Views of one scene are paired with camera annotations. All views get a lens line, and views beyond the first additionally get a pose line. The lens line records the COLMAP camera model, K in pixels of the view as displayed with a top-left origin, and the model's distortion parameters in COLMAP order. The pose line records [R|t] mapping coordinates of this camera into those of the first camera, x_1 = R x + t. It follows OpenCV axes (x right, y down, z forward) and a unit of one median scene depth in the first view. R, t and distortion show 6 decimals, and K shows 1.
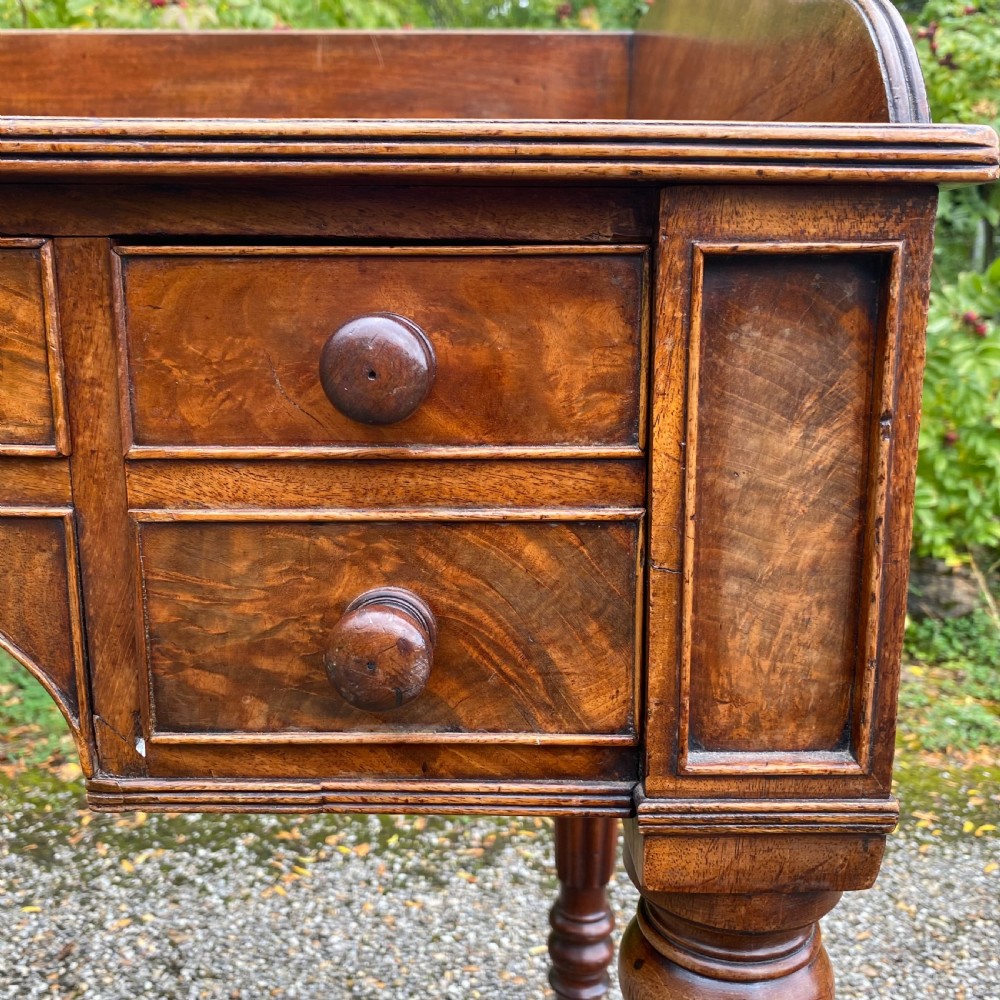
lens RADIAL K [[1023.9, 0, 486.3], [0, 1023.9, 466.2], [0, 0, 1]] dist [-0.012764, 0.000000]
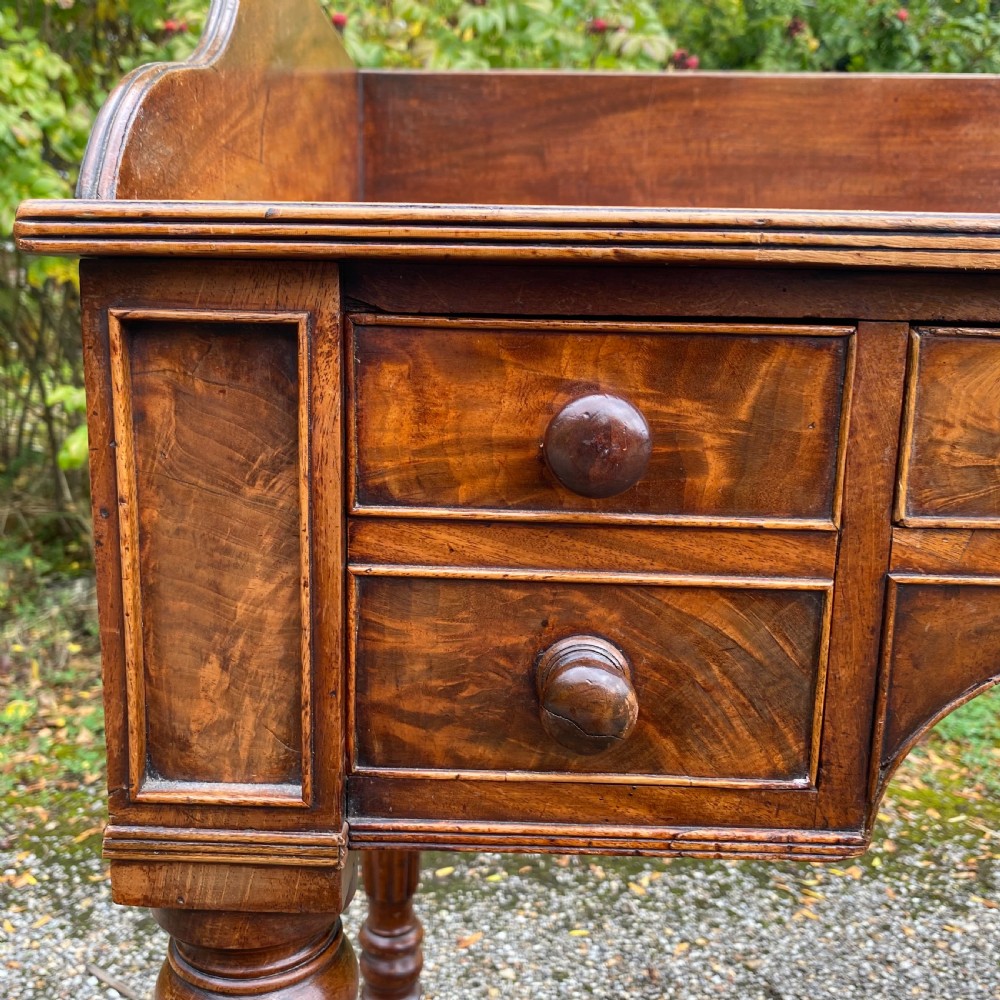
lens RADIAL K [[1023.9, 0, 477.3], [0, 1023.9, 488.3], [0, 0, 1]] dist [-0.003003, 0.000000]
pose [[0.999965, 0.003209, -0.007695, -0.504291], [-0.003075, 0.999844, 0.017416, -0.019416], [0.007749, -0.017392, 0.999819, -0.001854]]
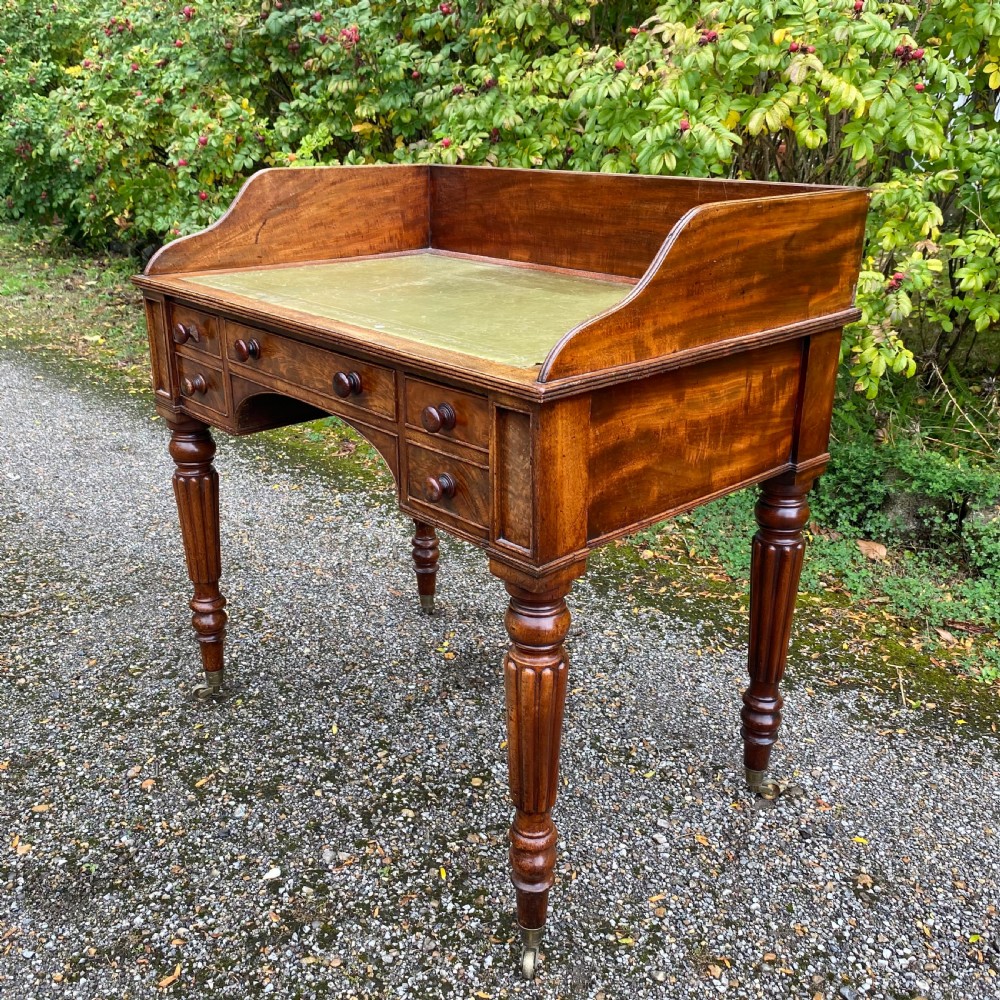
lens RADIAL K [[1023.9, 0, 492.8], [0, 1023.9, 485.8], [0, 0, 1]] dist [-0.003003, 0.000000]
pose [[0.678541, 0.243808, -0.692921, 0.622601], [-0.123052, 0.967709, 0.219995, -0.158449], [0.724183, -0.064010, 0.686631, -0.337436]]
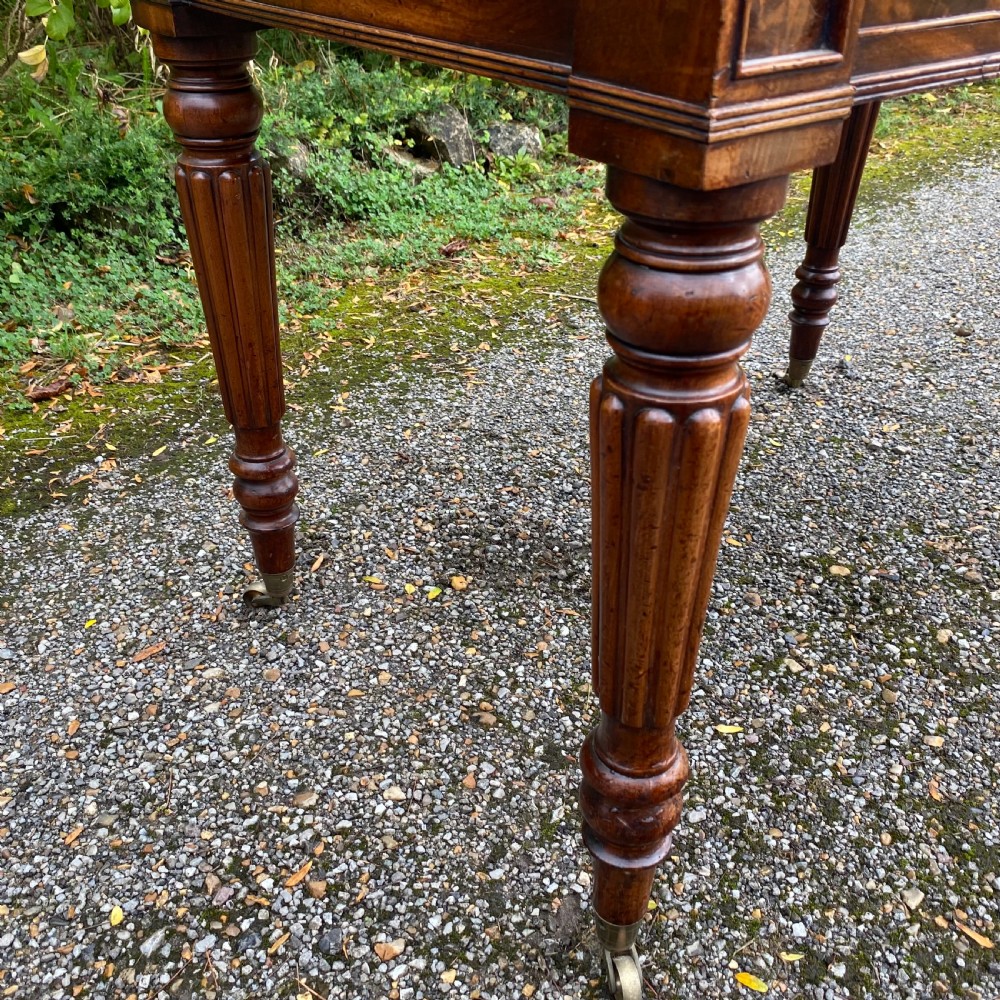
lens RADIAL K [[1023.9, 0, 489.6], [0, 1023.9, 496.9], [0, 0, 1]] dist [-0.003003, 0.000000]
pose [[0.787190, -0.331937, 0.519759, -0.827914], [0.110650, 0.905136, 0.410471, 0.045025], [-0.606703, -0.265607, 0.749243, 0.054167]]
